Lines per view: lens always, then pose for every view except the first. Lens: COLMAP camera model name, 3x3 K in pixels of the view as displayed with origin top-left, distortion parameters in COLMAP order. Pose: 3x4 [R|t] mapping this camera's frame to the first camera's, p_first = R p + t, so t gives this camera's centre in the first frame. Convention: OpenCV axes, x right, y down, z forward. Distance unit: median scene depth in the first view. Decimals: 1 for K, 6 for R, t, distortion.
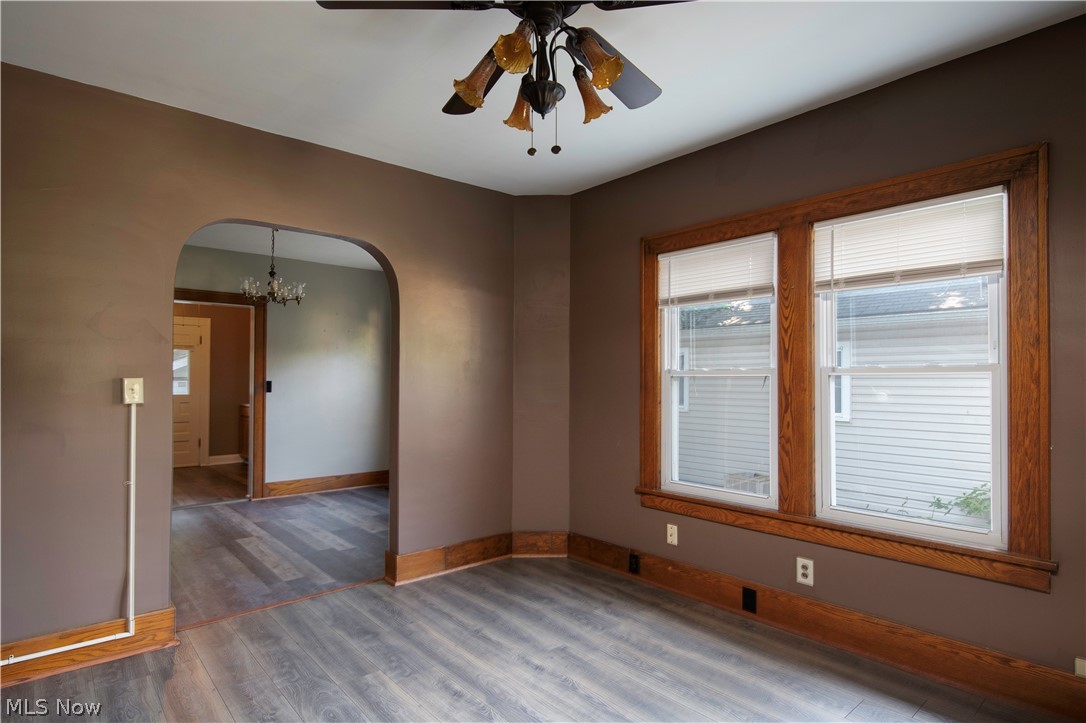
lens RADIAL K [[583.8, 0, 557.6], [0, 583.8, 373.7], [0, 0, 1]] dist [-0.001945, -0.000906]
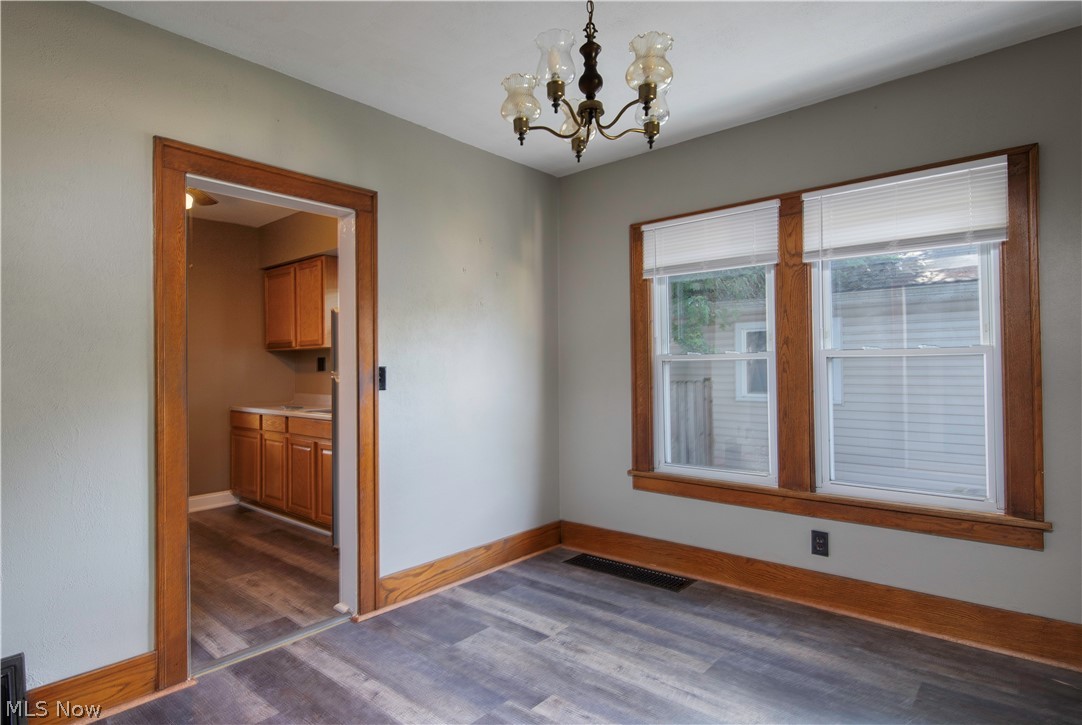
lens RADIAL K [[581.6, 0, 534.9], [0, 581.6, 365.7], [0, 0, 1]] dist [-0.001945, -0.000906]
pose [[0.990728, -0.012648, 0.135269, -0.324138], [0.010824, 0.999840, 0.014214, 0.004501], [-0.135427, -0.012618, 0.990707, 0.378649]]
